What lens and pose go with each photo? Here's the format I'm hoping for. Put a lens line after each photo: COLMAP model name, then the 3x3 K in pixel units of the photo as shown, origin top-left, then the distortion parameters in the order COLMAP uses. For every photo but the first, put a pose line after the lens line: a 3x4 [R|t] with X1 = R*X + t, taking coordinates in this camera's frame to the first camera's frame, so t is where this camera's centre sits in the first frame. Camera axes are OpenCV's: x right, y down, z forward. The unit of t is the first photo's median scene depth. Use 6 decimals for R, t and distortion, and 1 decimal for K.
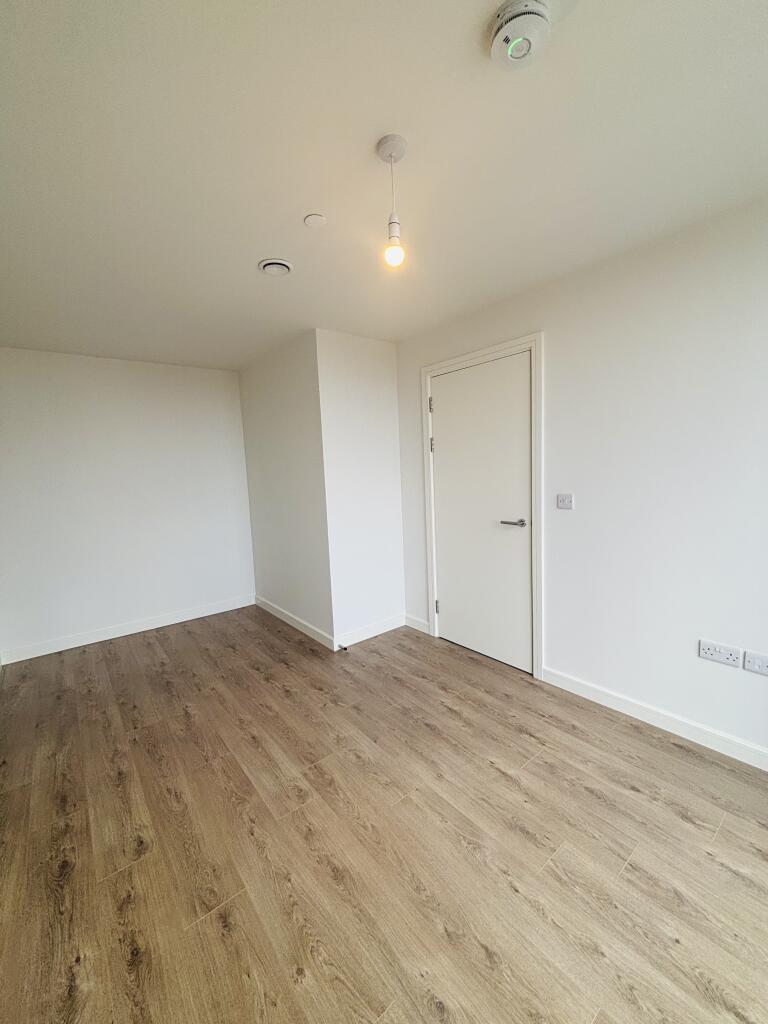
lens RADIAL K [[411.3, 0, 387.0], [0, 411.3, 509.5], [0, 0, 1]] dist [-0.007723, 0.001142]
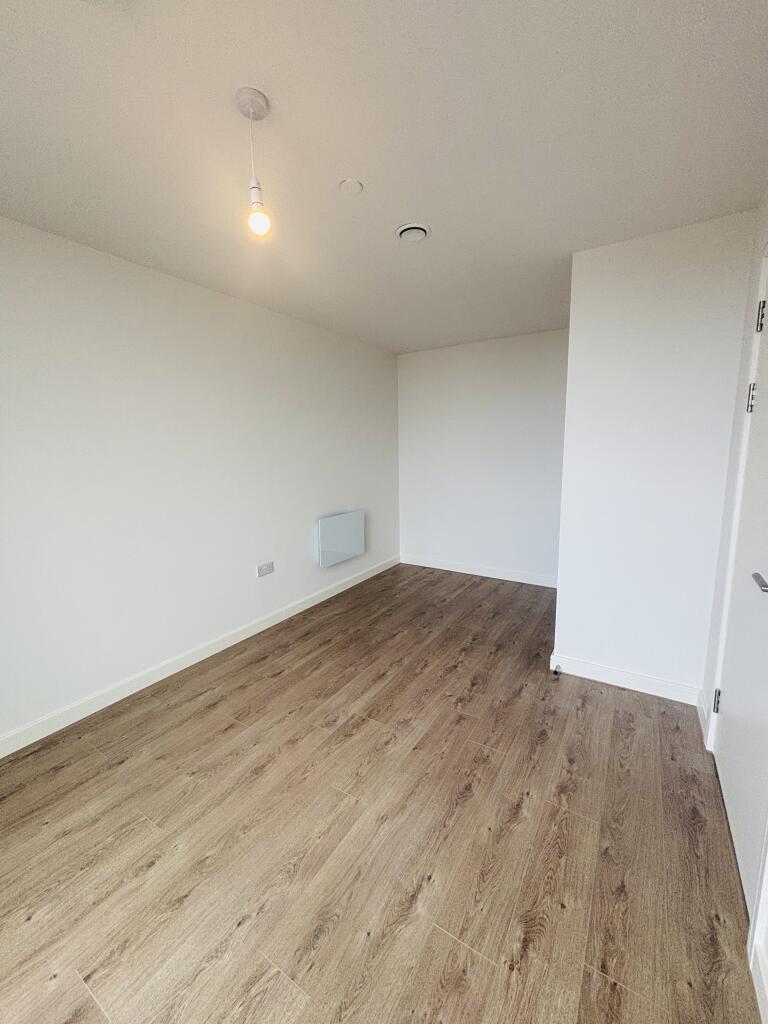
lens RADIAL K [[411.3, 0, 386.0], [0, 411.3, 511.0], [0, 0, 1]] dist [-0.007723, 0.001142]
pose [[0.321543, 0.183099, -0.929024, 0.706769], [-0.097366, 0.982319, 0.159904, -0.090162], [0.941876, 0.039039, 0.333685, 0.626436]]
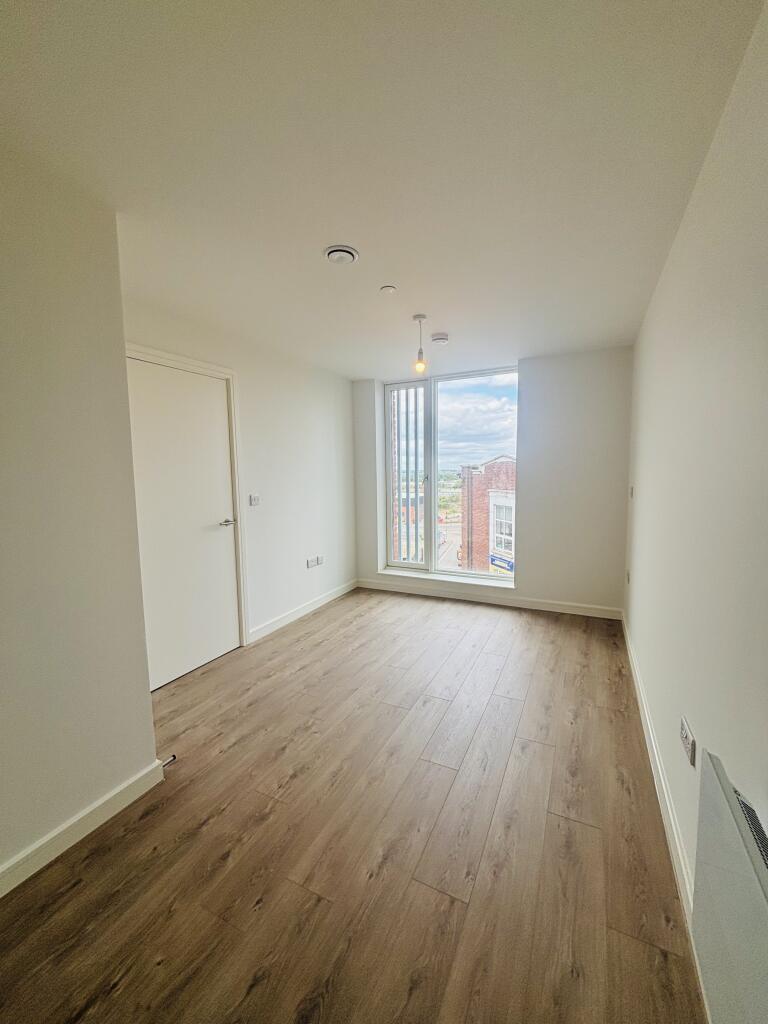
lens RADIAL K [[411.3, 0, 386.0], [0, 411.3, 510.3], [0, 0, 1]] dist [-0.007723, 0.001142]
pose [[-0.416755, -0.040816, 0.908102, -1.182513], [0.126756, 0.986622, 0.102518, -0.081992], [-0.900138, 0.157832, -0.406006, 1.355427]]
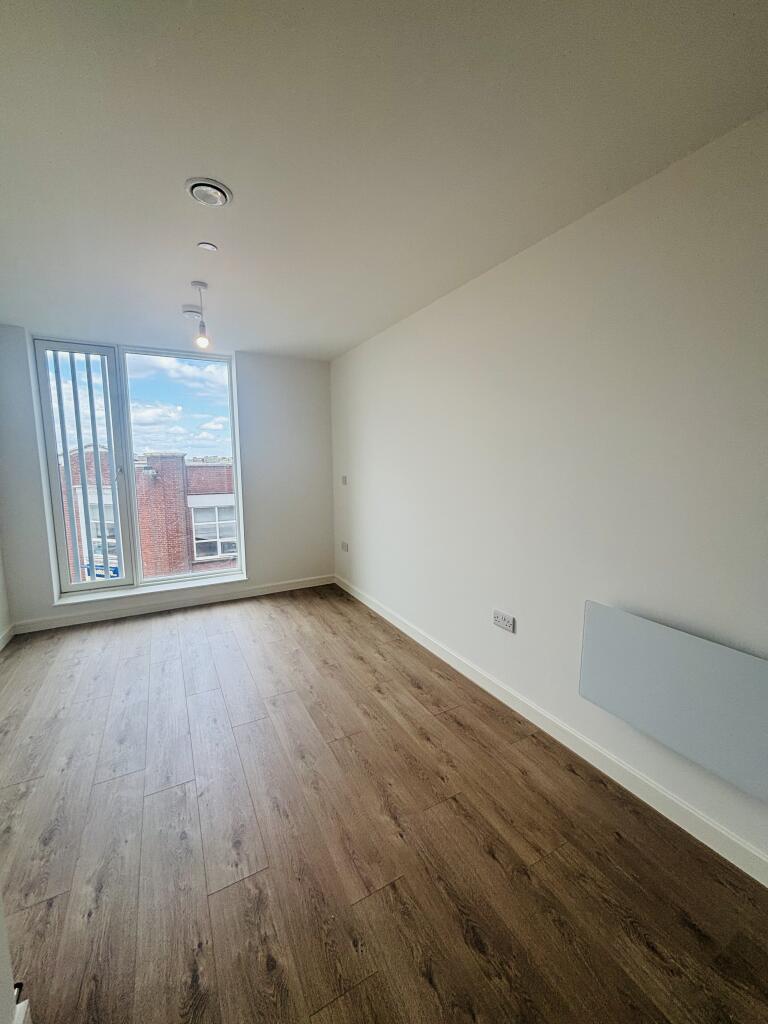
lens RADIAL K [[411.3, 0, 386.9], [0, 411.3, 510.5], [0, 0, 1]] dist [-0.007723, 0.001142]
pose [[-0.982074, 0.024702, 0.186872, -0.712519], [0.066399, 0.973168, 0.220306, -0.150323], [-0.176416, 0.228765, -0.957363, 1.769648]]
